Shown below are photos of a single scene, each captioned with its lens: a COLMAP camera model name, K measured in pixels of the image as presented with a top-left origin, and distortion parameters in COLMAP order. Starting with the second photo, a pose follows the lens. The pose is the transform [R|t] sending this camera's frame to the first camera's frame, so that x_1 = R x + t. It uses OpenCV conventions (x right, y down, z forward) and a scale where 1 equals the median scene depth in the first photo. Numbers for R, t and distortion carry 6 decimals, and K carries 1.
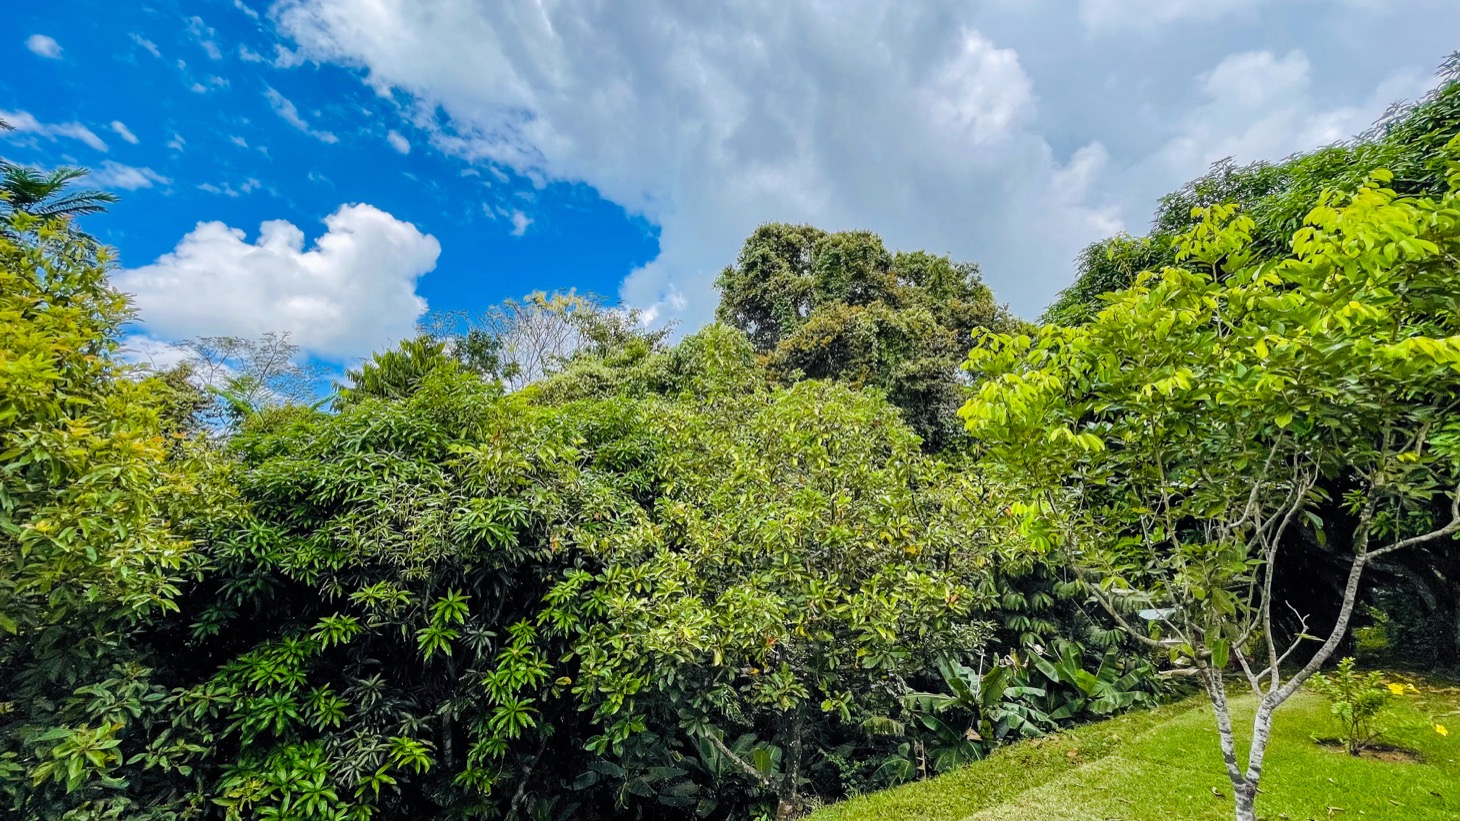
lens RADIAL K [[568.3, 0, 732.5], [0, 568.3, 412.1], [0, 0, 1]] dist [-0.001991, -0.000203]
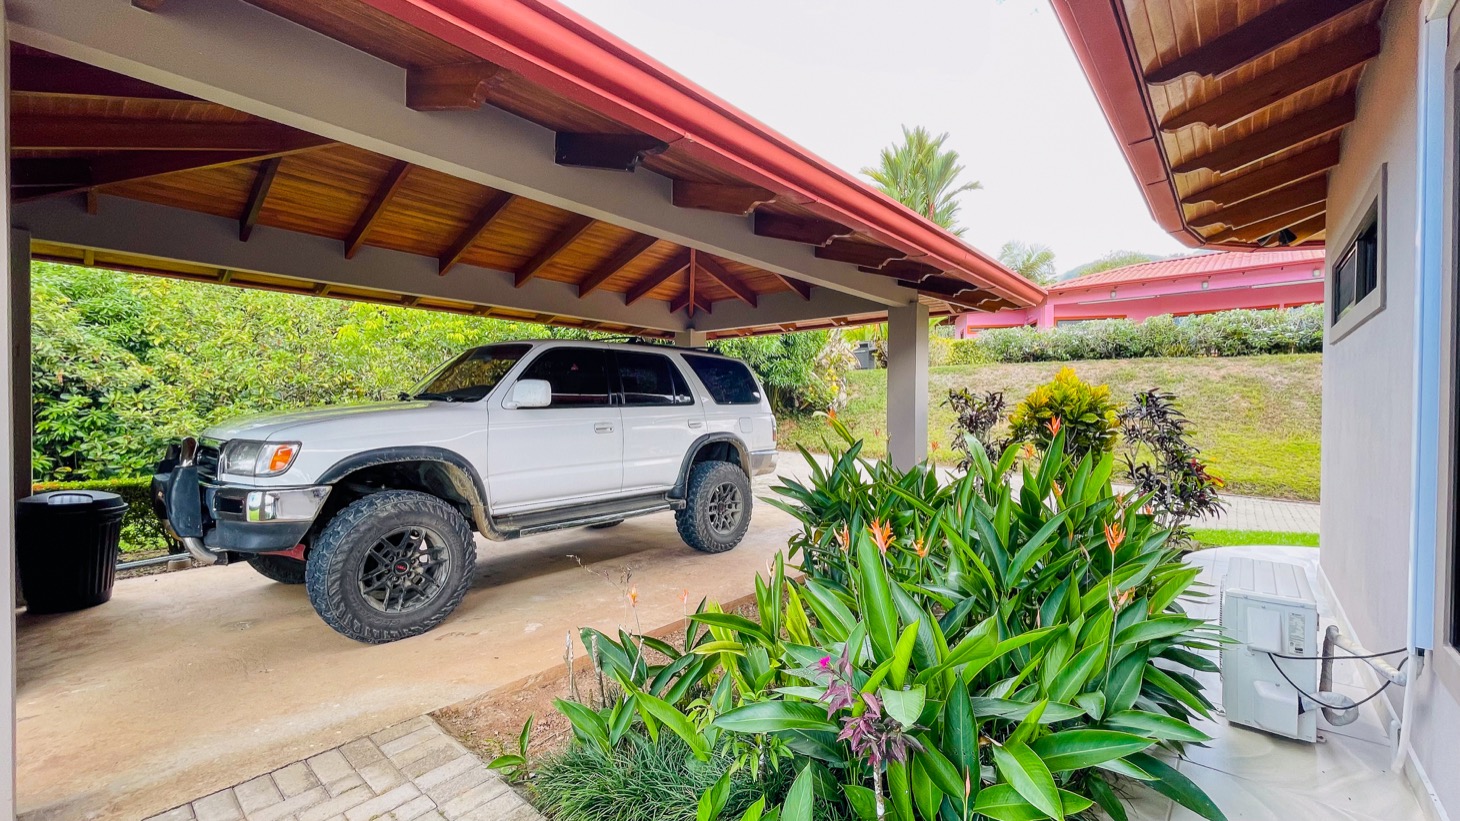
lens RADIAL K [[568.3, 0, 726.0], [0, 568.3, 415.6], [0, 0, 1]] dist [-0.001991, -0.000203]
pose [[0.742131, -0.000558, 0.670255, -0.013217], [-0.170189, 0.967069, 0.189243, -0.212536], [-0.648288, -0.254513, 0.717597, -1.061098]]
